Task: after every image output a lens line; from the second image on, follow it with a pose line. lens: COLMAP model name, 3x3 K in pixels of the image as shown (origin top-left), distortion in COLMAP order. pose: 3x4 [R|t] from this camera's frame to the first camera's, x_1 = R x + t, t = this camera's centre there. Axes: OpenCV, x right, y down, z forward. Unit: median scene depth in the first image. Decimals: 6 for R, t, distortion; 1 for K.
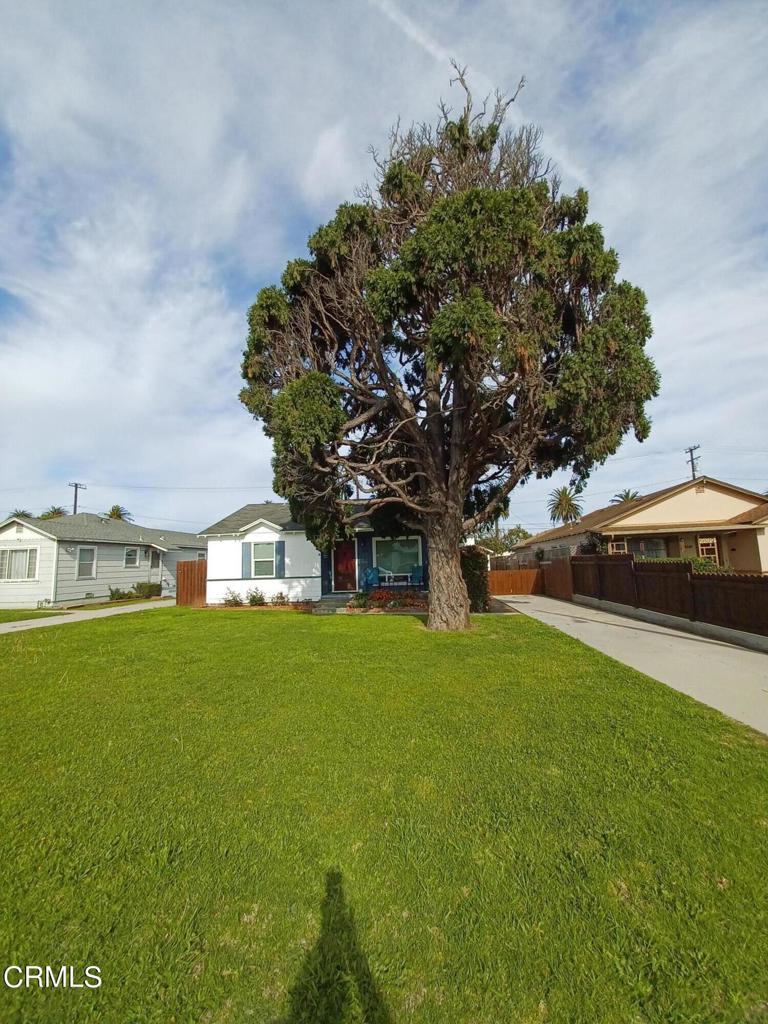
lens RADIAL K [[402.0, 0, 391.4], [0, 402.0, 517.7], [0, 0, 1]] dist [-0.001998, -0.008397]
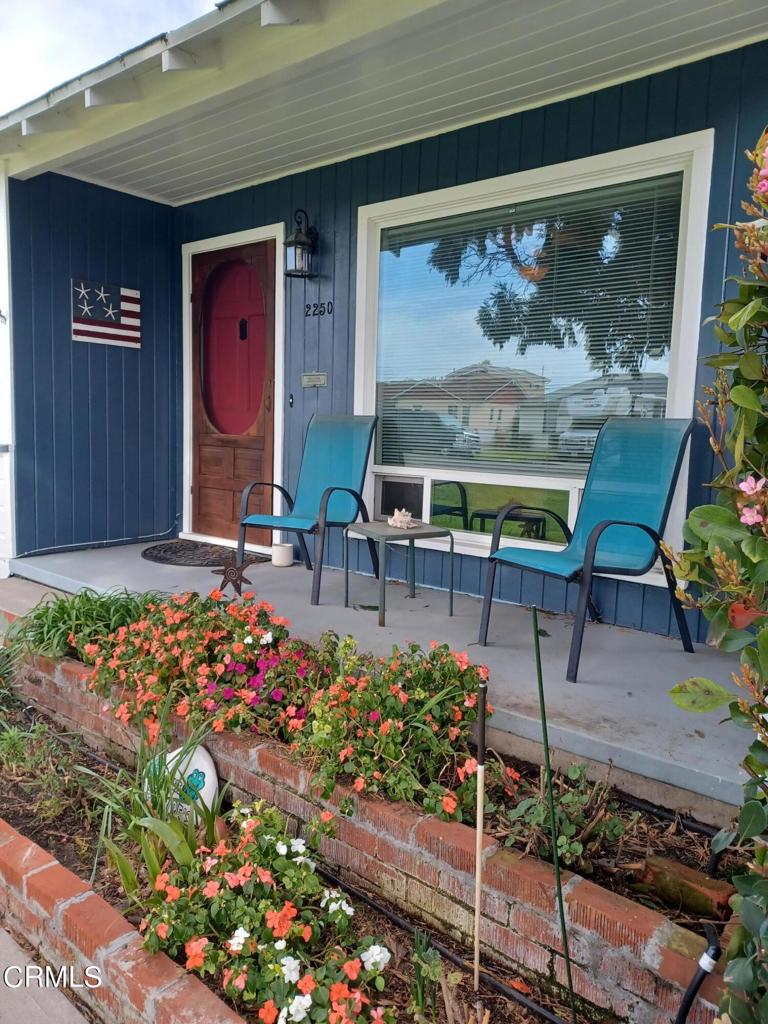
lens RADIAL K [[738.5, 0, 379.5], [0, 738.5, 507.8], [0, 0, 1]] dist [0.040240, -0.009402]
pose [[0.820984, 0.120990, -0.557985, 0.311062], [0.008429, 0.974615, 0.223730, 0.244491], [0.570890, -0.188382, 0.799123, 2.012367]]
